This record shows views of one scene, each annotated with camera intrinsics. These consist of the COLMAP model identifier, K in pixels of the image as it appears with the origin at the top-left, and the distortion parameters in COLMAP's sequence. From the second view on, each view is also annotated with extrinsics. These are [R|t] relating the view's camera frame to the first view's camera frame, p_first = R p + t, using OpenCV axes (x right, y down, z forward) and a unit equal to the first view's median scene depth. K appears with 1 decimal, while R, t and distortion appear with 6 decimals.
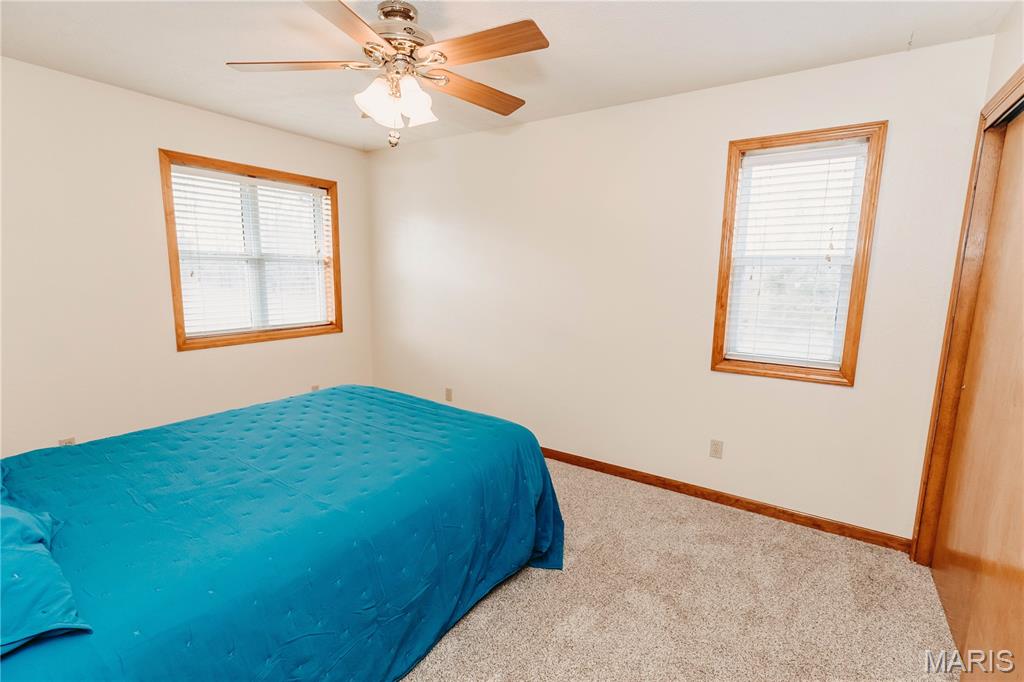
lens RADIAL K [[470.5, 0, 507.4], [0, 470.5, 342.8], [0, 0, 1]] dist [0.011283, -0.000173]
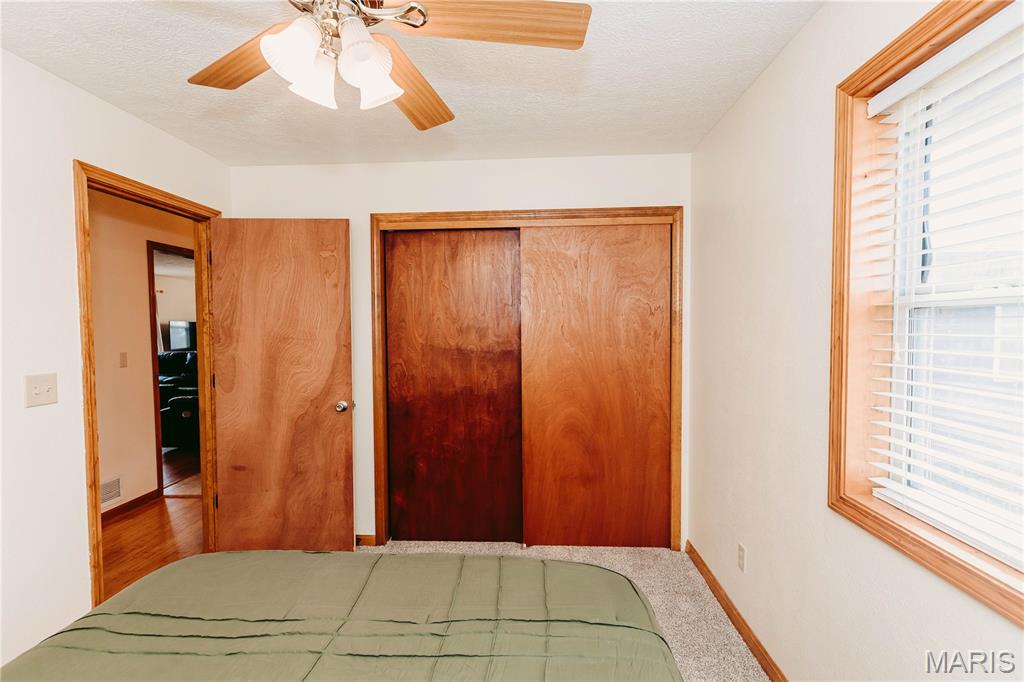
lens RADIAL K [[486.1, 0, 513.7], [0, 486.1, 345.5], [0, 0, 1]] dist [0.009739, -0.000241]
pose [[-0.850540, 0.020411, -0.525514, -0.250359], [-0.079927, 0.982623, 0.167525, -0.272471], [0.519802, 0.184489, -0.834128, 1.689683]]
